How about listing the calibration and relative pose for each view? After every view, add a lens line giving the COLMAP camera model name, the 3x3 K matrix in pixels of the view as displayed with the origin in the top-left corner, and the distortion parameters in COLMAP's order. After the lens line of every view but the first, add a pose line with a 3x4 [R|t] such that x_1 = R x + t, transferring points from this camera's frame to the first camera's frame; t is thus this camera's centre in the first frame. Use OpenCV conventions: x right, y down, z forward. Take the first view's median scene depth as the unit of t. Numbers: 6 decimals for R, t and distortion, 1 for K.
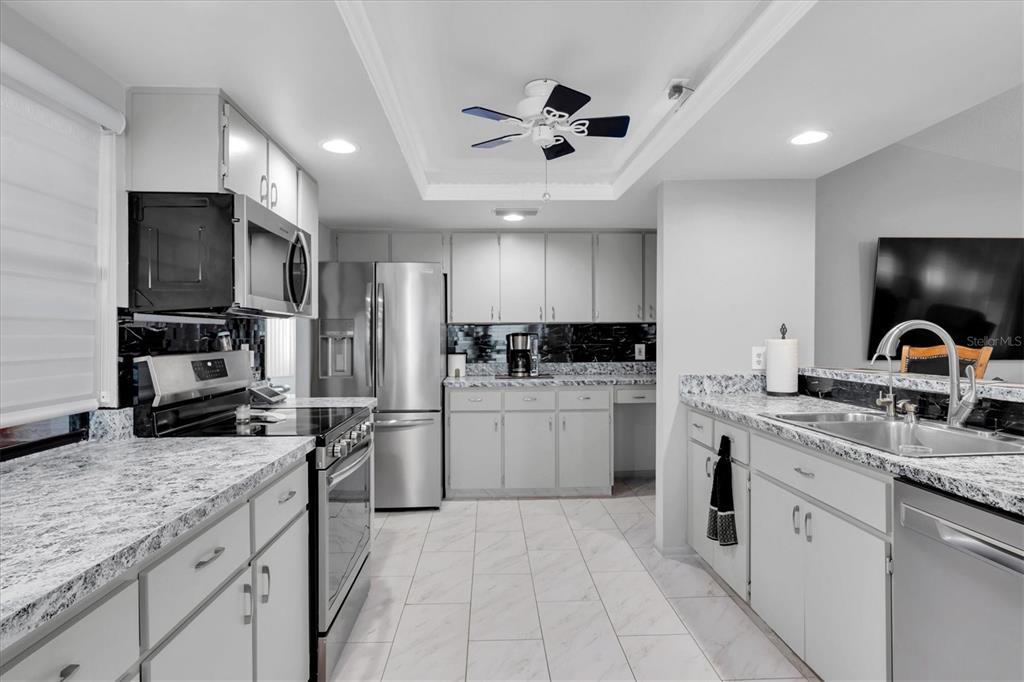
lens RADIAL K [[533.5, 0, 511.6], [0, 533.5, 337.3], [0, 0, 1]] dist [0.000064, 0.001414]
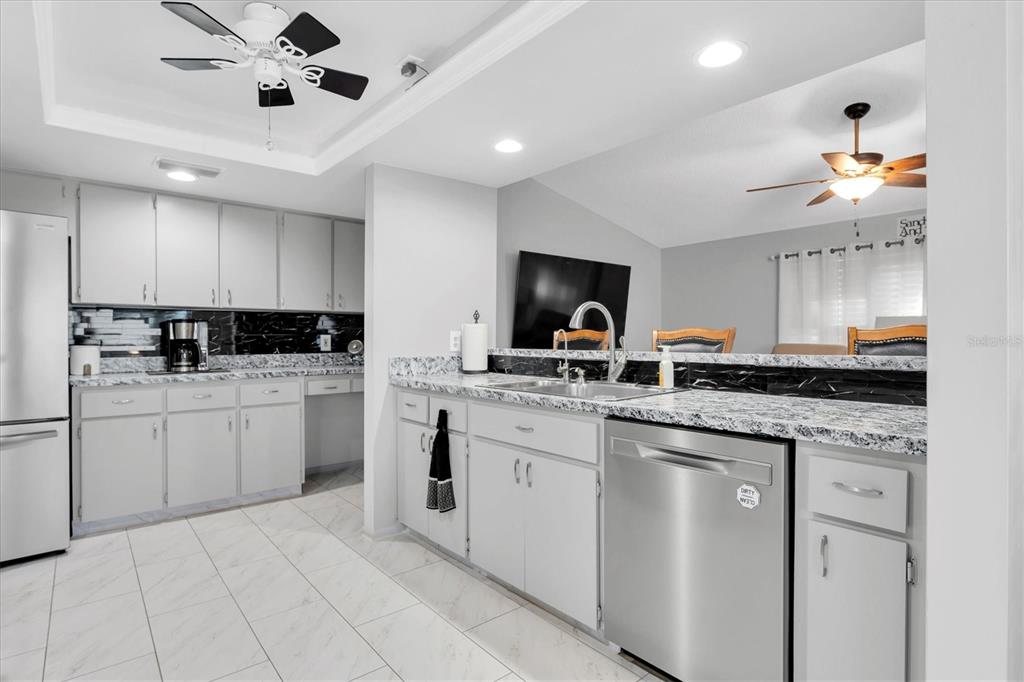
lens RADIAL K [[519.3, 0, 512.0], [0, 519.3, 341.0], [0, 0, 1]] dist [-0.002470, 0.000092]
pose [[0.798406, -0.001568, 0.602117, -0.091568], [0.000977, 0.999999, 0.001309, 0.037317], [-0.602119, -0.000457, 0.798406, 0.071003]]
